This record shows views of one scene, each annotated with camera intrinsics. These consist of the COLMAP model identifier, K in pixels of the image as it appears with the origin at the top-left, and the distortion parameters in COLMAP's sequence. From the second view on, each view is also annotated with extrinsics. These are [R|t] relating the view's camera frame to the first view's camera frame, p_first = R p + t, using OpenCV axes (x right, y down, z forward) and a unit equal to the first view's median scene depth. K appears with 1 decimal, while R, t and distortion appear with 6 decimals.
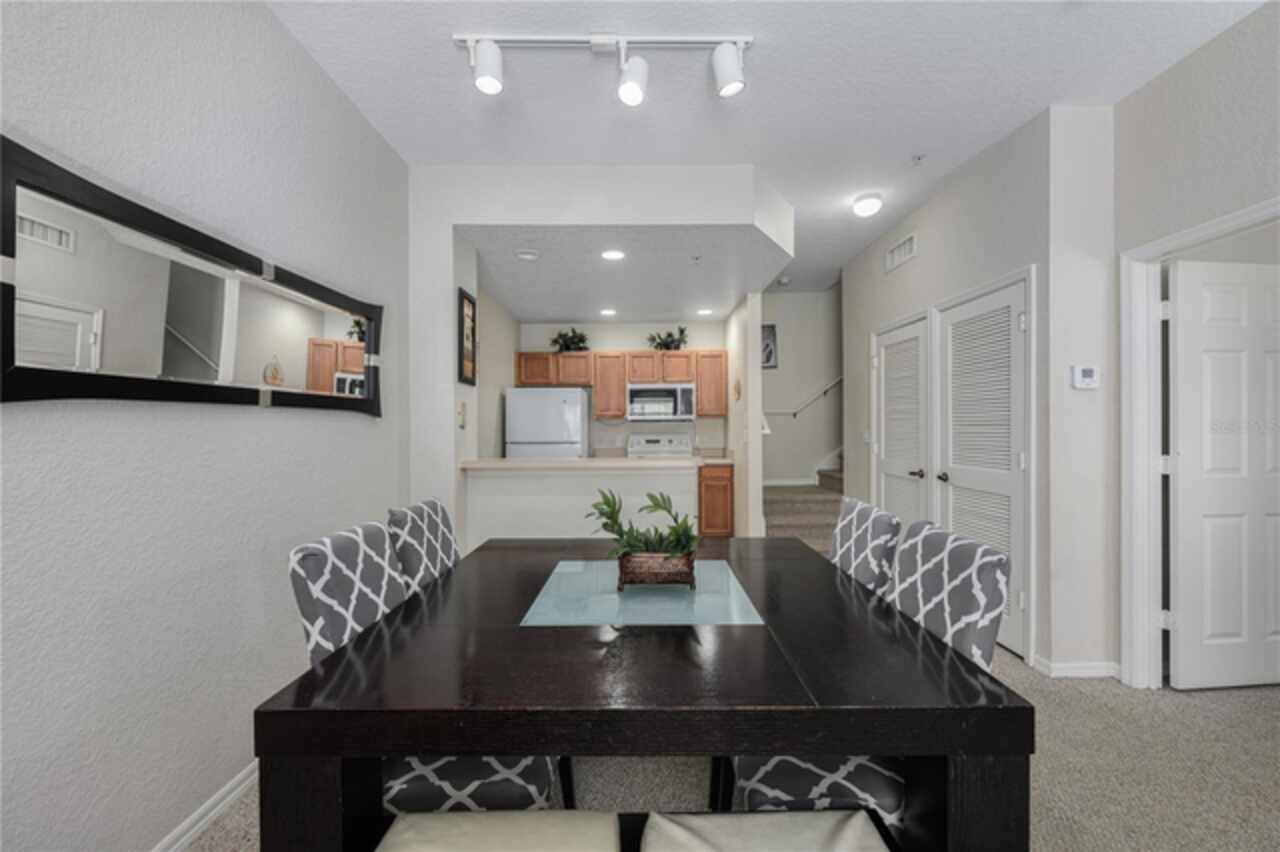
lens RADIAL K [[505.2, 0, 634.0], [0, 505.2, 429.6], [0, 0, 1]] dist [-0.008804, 0.000062]
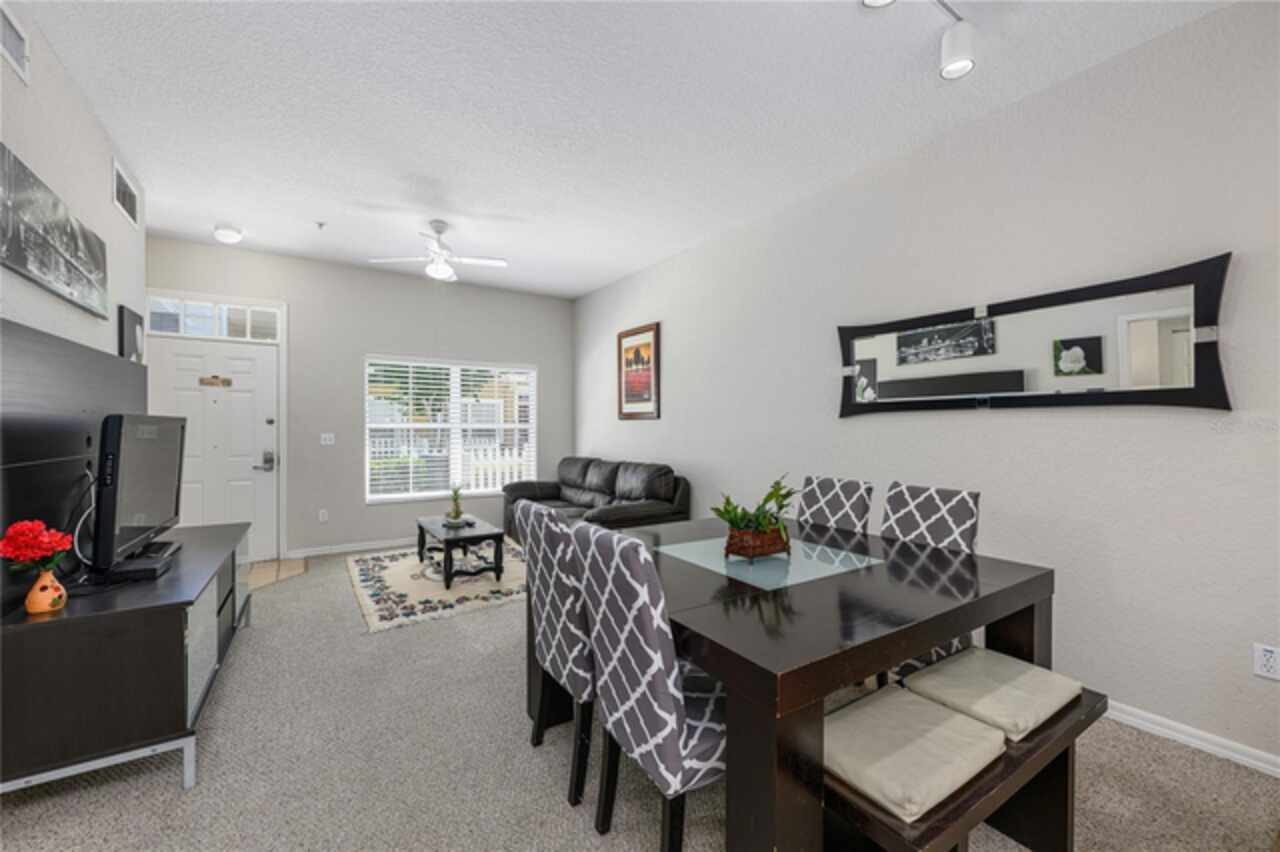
lens RADIAL K [[505.2, 0, 634.0], [0, 505.2, 429.6], [0, 0, 1]] dist [-0.008804, 0.000062]
pose [[-0.824310, 0.005479, -0.566112, 0.280657], [-0.002287, 0.999913, 0.013007, -0.000803], [0.566134, 0.012017, -0.824225, 0.519763]]
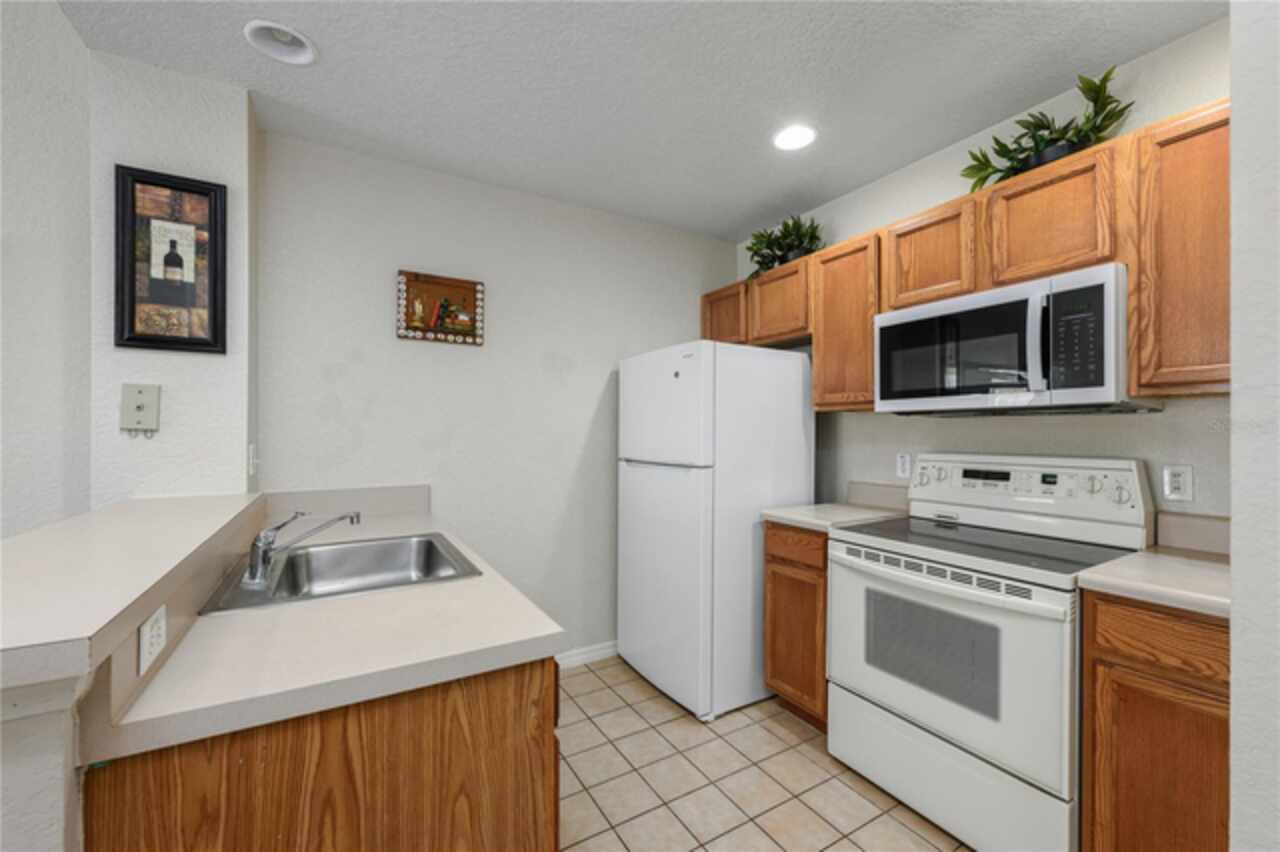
lens RADIAL K [[509.3, 0, 636.3], [0, 509.3, 430.3], [0, 0, 1]] dist [0.000369, 0.000275]
pose [[0.510980, 0.004901, -0.859579, 0.216340], [-0.004835, 0.999984, 0.002827, -0.005918], [0.859579, 0.002711, 0.510996, 0.656052]]
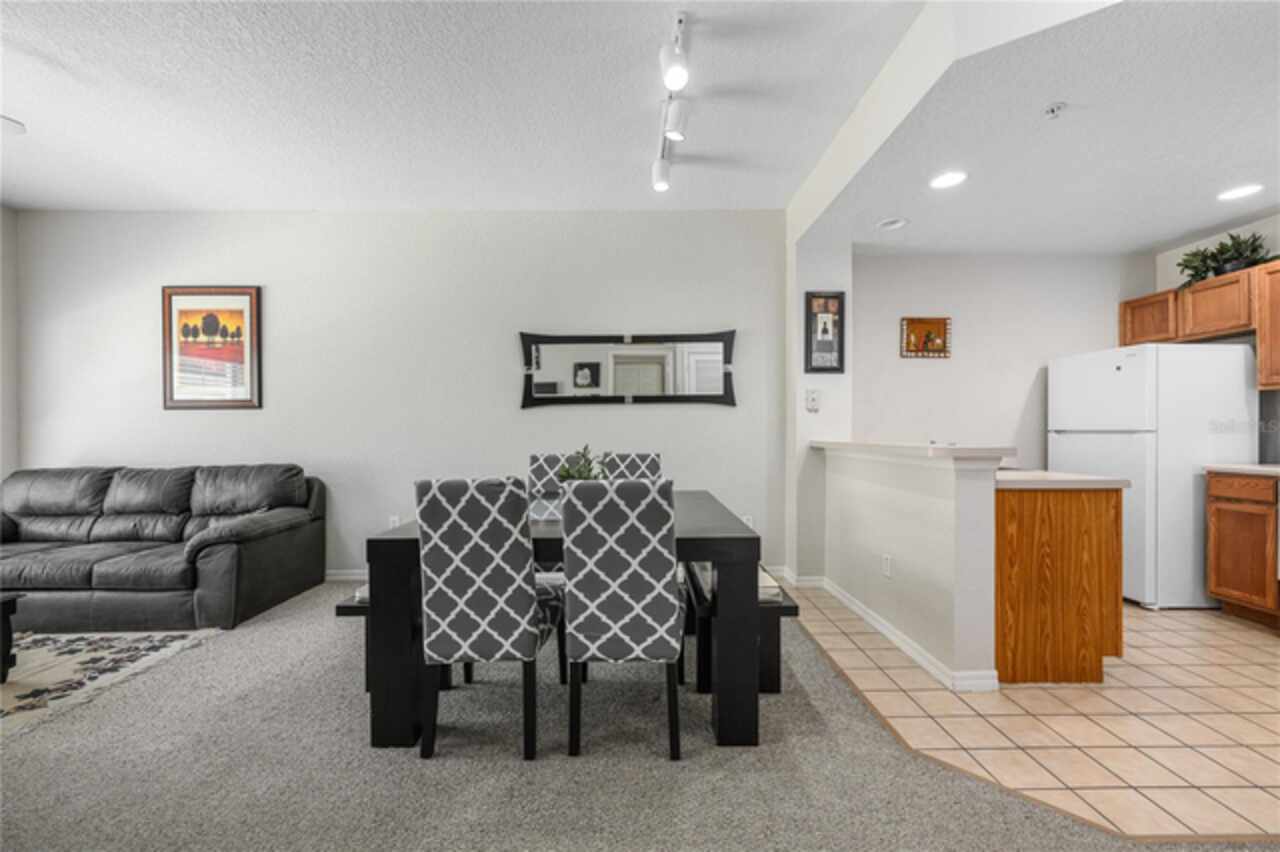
lens RADIAL K [[509.3, 0, 636.3], [0, 509.3, 430.3], [0, 0, 1]] dist [0.000369, 0.000275]
pose [[0.021232, 0.003172, -0.999770, 0.458304], [0.000740, 0.999995, 0.003189, 0.019594], [0.999774, -0.000808, 0.021230, 0.322446]]
